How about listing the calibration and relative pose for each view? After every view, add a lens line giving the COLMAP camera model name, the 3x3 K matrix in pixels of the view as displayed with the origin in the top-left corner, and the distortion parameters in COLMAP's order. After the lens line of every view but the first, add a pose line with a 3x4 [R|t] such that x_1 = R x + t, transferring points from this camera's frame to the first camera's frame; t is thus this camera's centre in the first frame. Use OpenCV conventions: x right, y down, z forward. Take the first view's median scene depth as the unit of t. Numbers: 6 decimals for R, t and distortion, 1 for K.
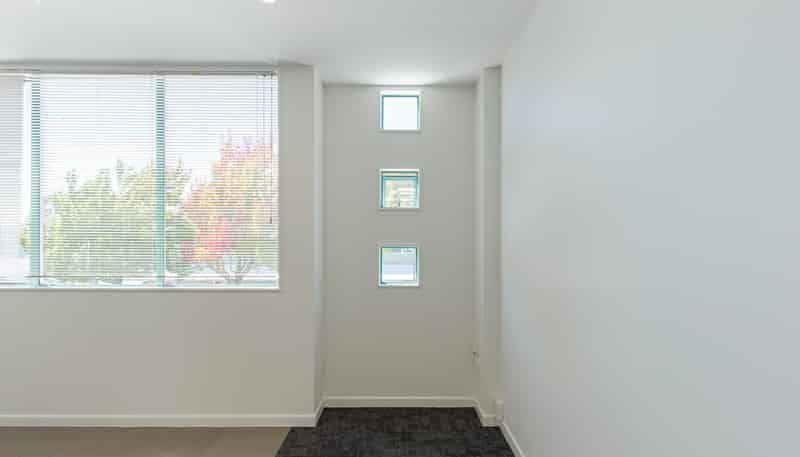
lens RADIAL K [[381.3, 0, 398.3], [0, 381.3, 236.6], [0, 0, 1]] dist [0.018067, -0.000493]
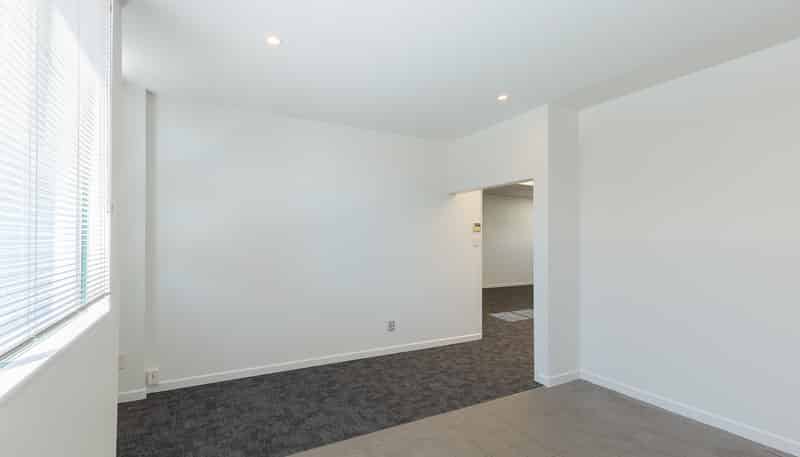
lens RADIAL K [[371.7, 0, 403.6], [0, 371.7, 226.7], [0, 0, 1]] dist [0.024854, 0.000142]
pose [[-0.491498, 0.028078, 0.870426, -1.095056], [-0.017023, 0.998979, -0.041837, 0.017042], [-0.870712, -0.035380, -0.490519, 0.860546]]
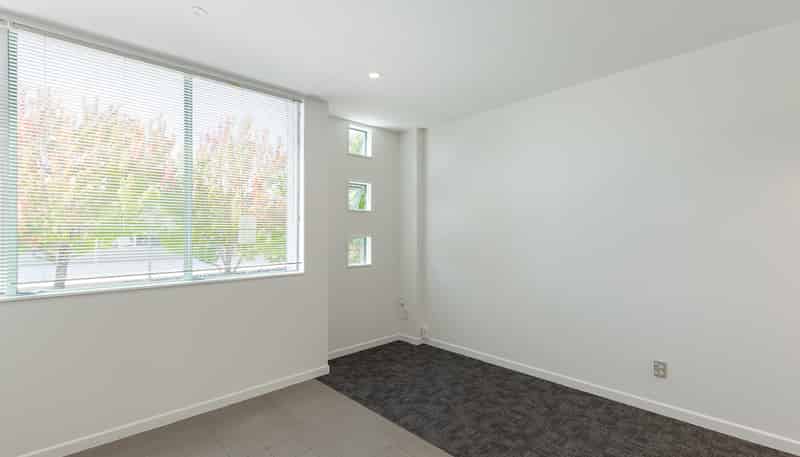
lens RADIAL K [[371.7, 0, 403.6], [0, 371.7, 226.7], [0, 0, 1]] dist [0.024854, 0.000142]
pose [[0.723389, 0.001039, 0.690440, -0.886922], [0.000103, 0.999999, -0.001613, -0.012183], [-0.690441, 0.001238, 0.723388, -0.114828]]
